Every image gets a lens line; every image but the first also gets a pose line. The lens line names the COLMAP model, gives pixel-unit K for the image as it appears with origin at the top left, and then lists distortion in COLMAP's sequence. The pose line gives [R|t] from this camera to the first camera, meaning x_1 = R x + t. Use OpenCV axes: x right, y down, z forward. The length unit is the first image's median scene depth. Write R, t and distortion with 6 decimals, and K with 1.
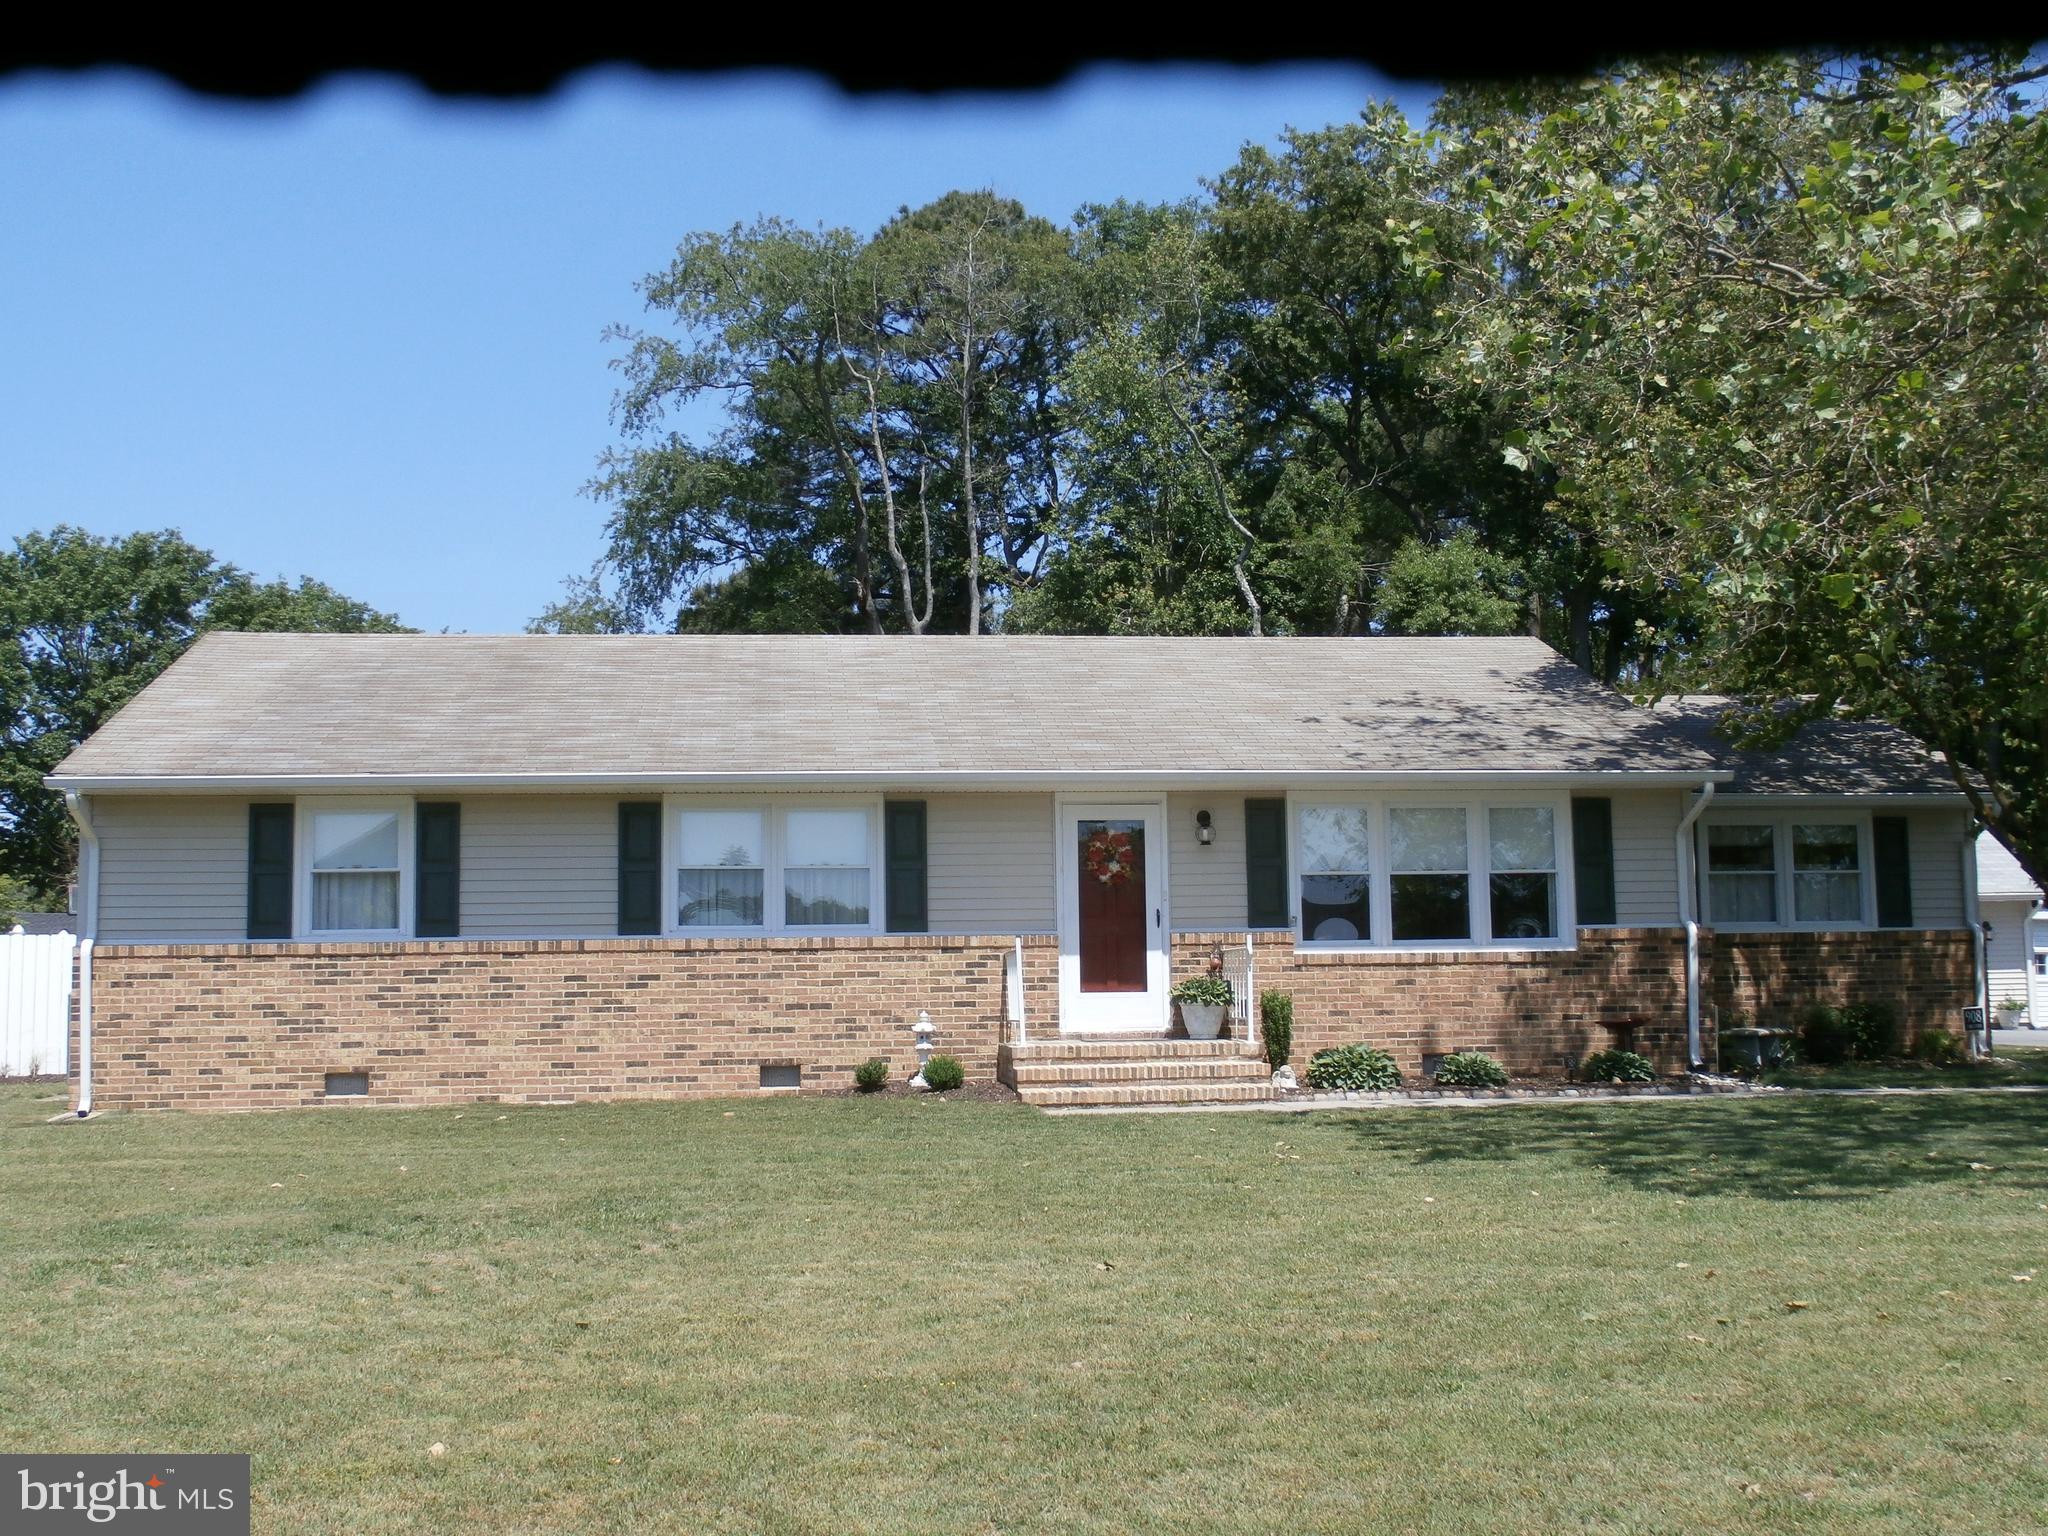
lens RADIAL K [[2247.3, 0, 1024.0], [0, 2247.3, 768.0], [0, 0, 1]] dist [0.002907, -0.007668]
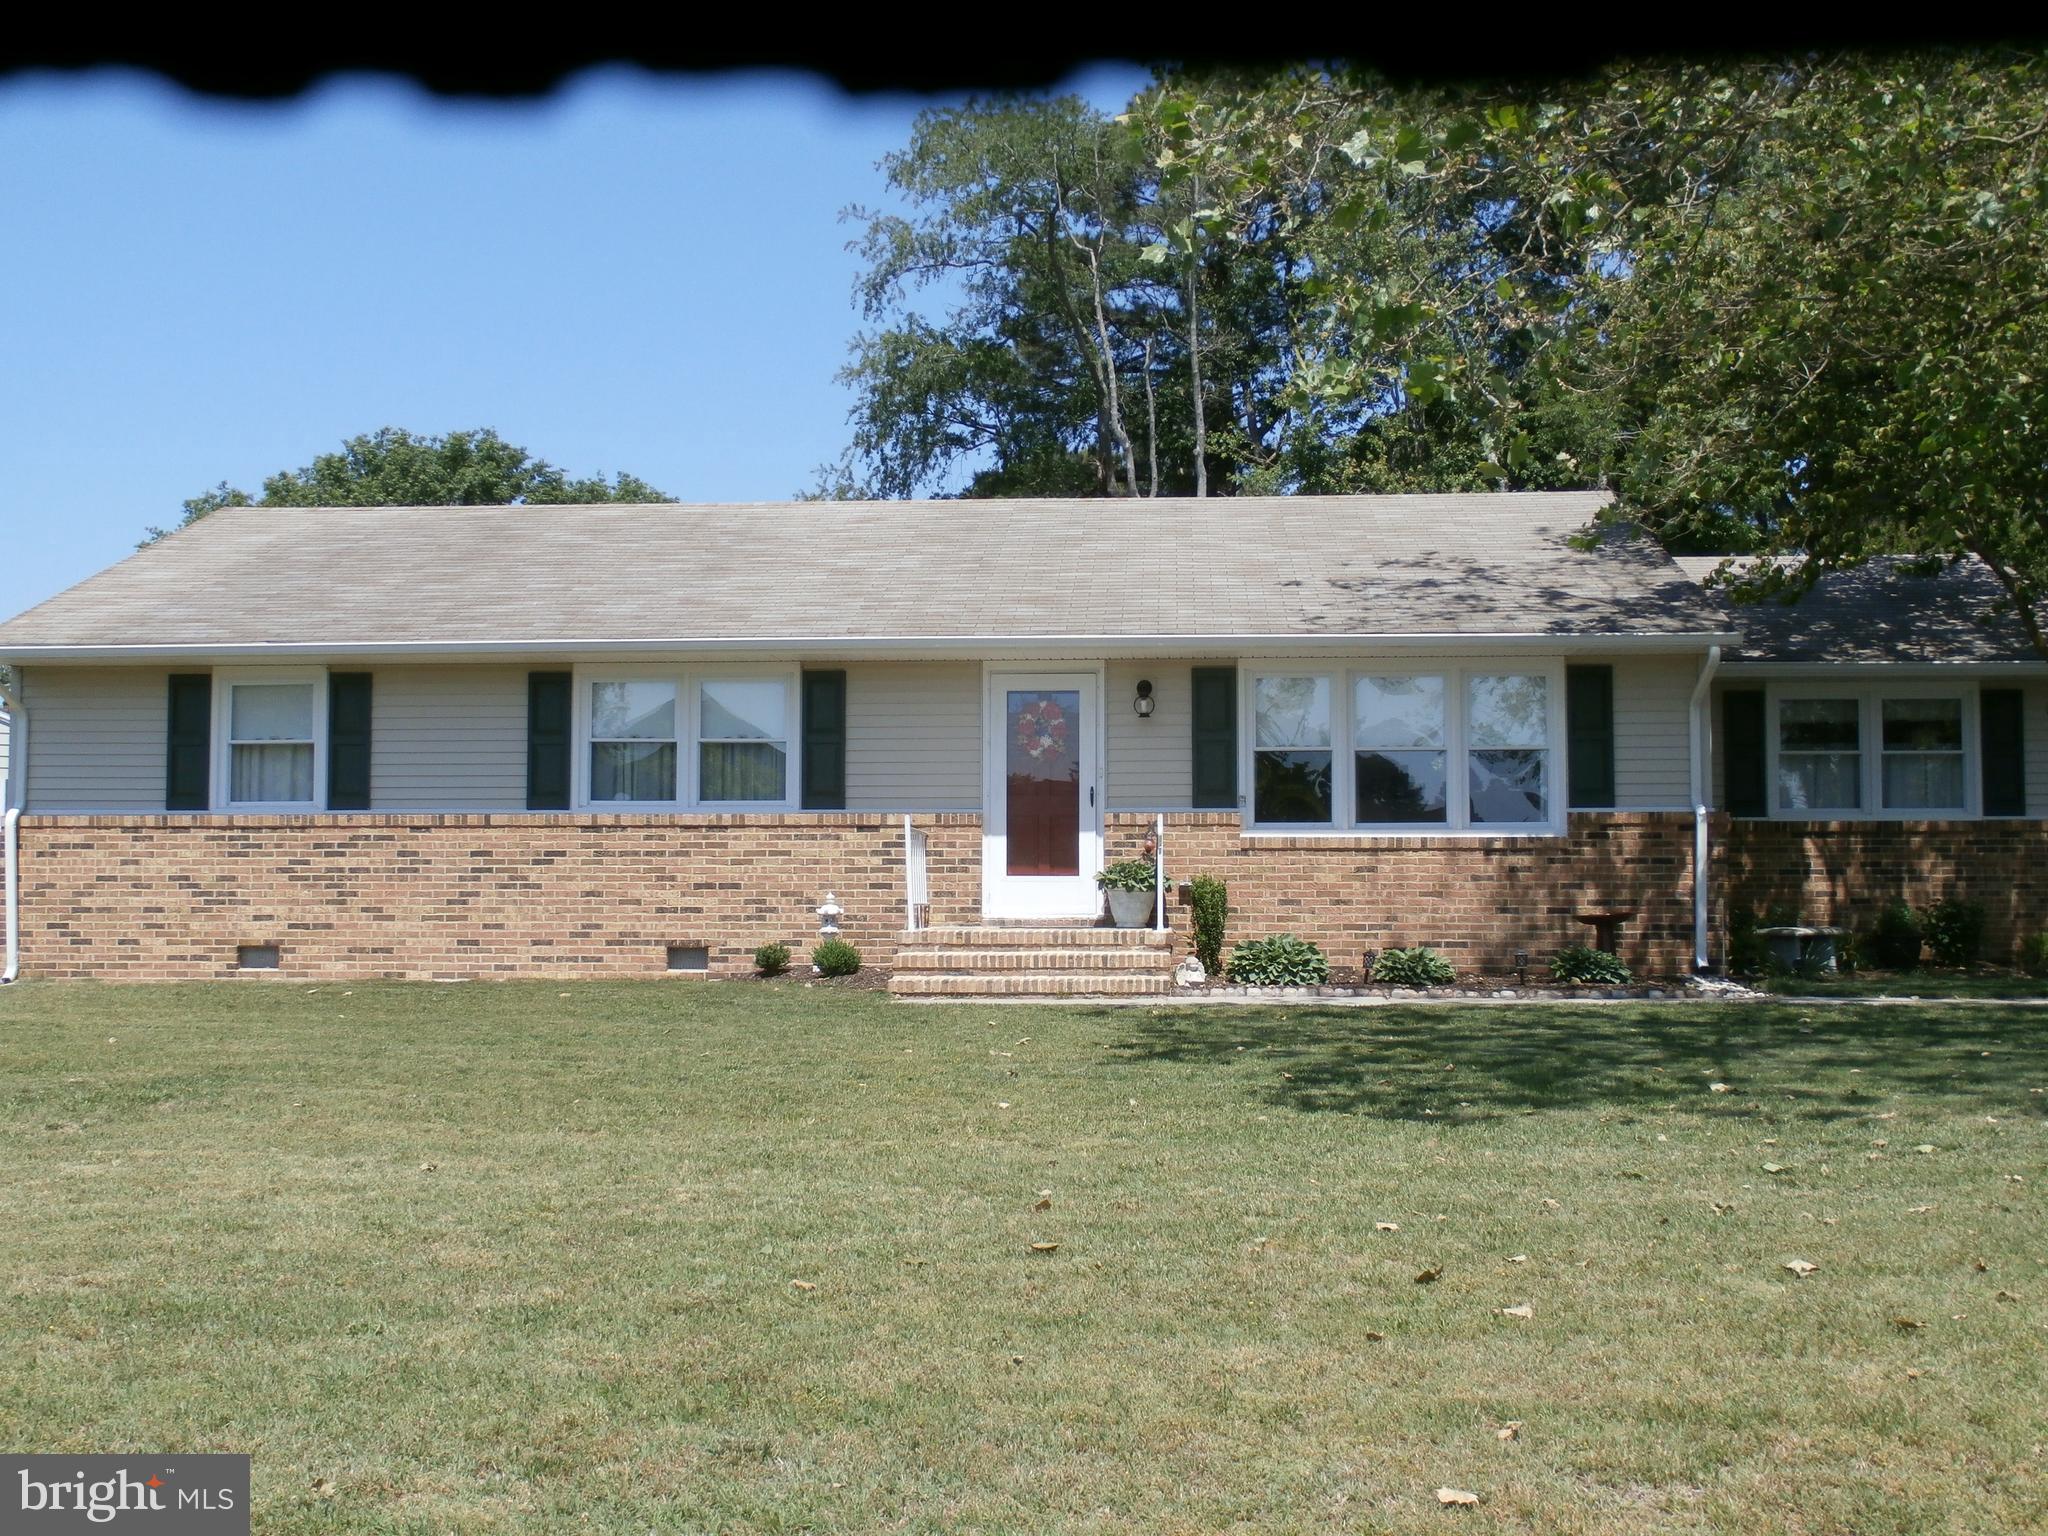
lens RADIAL K [[2247.3, 0, 1024.0], [0, 2247.3, 768.0], [0, 0, 1]] dist [0.002907, -0.007668]
pose [[0.983554, 0.004704, -0.180551, 0.201443], [0.003669, 0.998934, 0.046013, 0.012621], [0.180575, -0.045919, 0.982489, 0.088901]]
